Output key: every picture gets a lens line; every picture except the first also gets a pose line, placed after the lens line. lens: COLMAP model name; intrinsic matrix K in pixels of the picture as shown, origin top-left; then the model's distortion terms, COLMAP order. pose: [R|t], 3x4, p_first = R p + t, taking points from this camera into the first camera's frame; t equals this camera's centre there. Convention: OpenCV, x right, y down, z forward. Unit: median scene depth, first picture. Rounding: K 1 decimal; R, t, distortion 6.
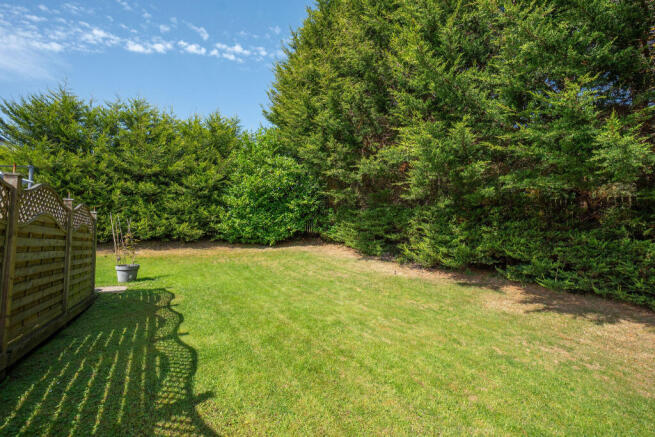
lens RADIAL K [[293.7, 0, 327.4], [0, 293.7, 217.7], [0, 0, 1]] dist [-0.014316, 0.001312]
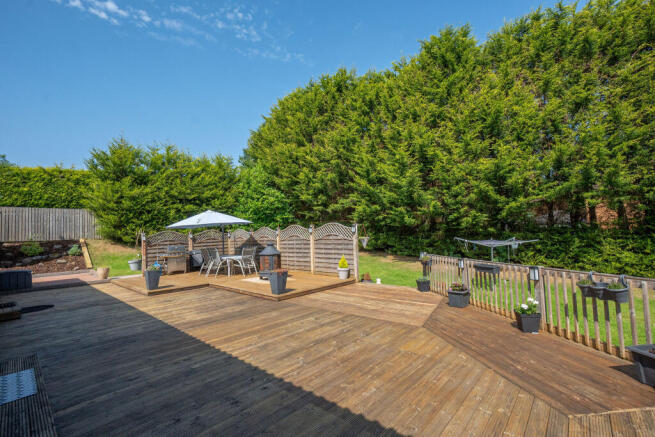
lens RADIAL K [[293.7, 0, 314.5], [0, 293.7, 220.9], [0, 0, 1]] dist [-0.014316, 0.001312]
pose [[0.958099, -0.004783, 0.286399, -0.535005], [-0.006172, 0.999284, 0.037336, -0.120385], [-0.286372, -0.037539, 0.957383, -0.913441]]
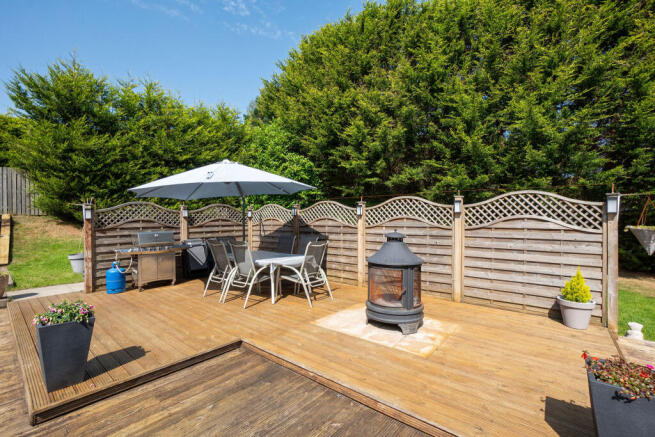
lens RADIAL K [[293.7, 0, 322.5], [0, 293.7, 217.0], [0, 0, 1]] dist [-0.014316, 0.001312]
pose [[0.938400, 0.013128, 0.345301, -0.624111], [-0.041349, 0.996364, 0.074492, -0.057202], [-0.343068, -0.084181, 0.935531, -0.270516]]
